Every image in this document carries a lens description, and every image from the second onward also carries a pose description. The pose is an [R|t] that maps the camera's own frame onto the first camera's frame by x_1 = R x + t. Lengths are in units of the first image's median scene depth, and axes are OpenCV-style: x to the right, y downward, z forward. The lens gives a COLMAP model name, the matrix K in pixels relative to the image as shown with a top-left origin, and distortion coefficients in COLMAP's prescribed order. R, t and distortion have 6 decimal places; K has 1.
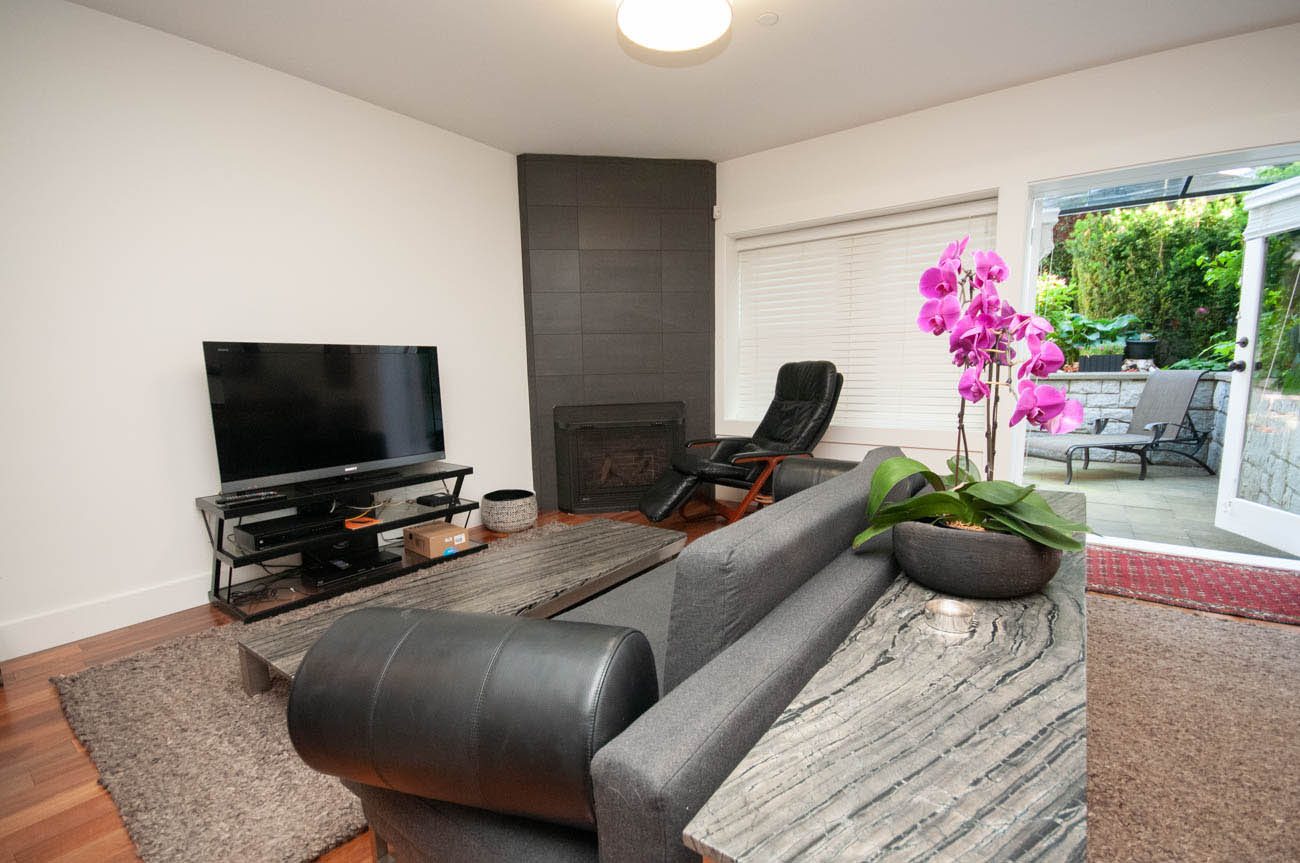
lens RADIAL K [[575.1, 0, 646.9], [0, 575.1, 442.7], [0, 0, 1]] dist [0.002968, -0.008799]
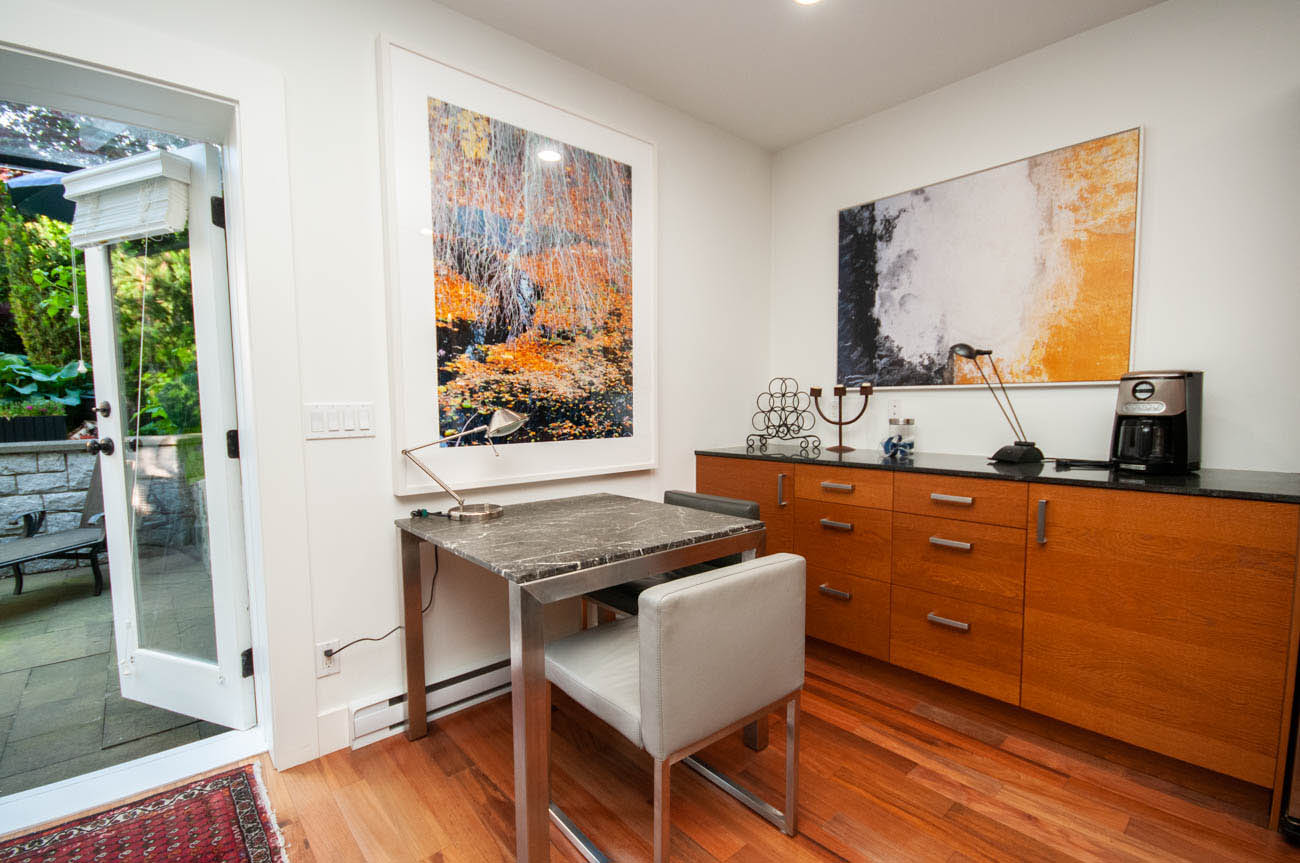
lens RADIAL K [[575.1, 0, 659.5], [0, 575.1, 450.4], [0, 0, 1]] dist [0.002968, -0.008799]
pose [[0.199362, -0.061932, 0.977967, 0.468653], [0.135355, 0.990175, 0.035113, -0.060331], [-0.970533, 0.125372, 0.205787, 0.236903]]
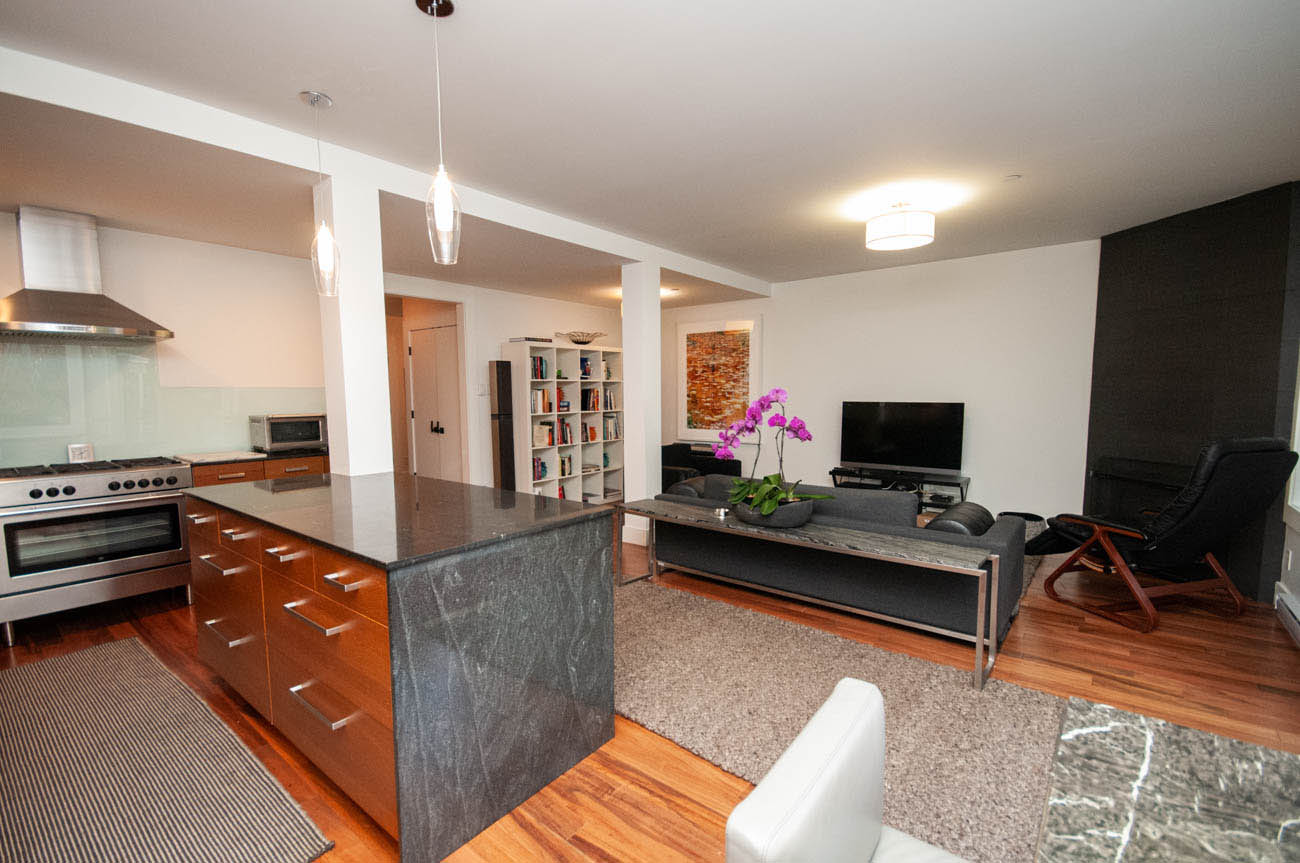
lens RADIAL K [[575.1, 0, 652.0], [0, 575.1, 446.7], [0, 0, 1]] dist [0.002968, -0.008799]
pose [[-0.038729, 0.118126, -0.992243, 1.061913], [-0.127252, 0.984320, 0.122150, -0.115766], [0.991114, 0.130995, -0.023090, 0.184487]]
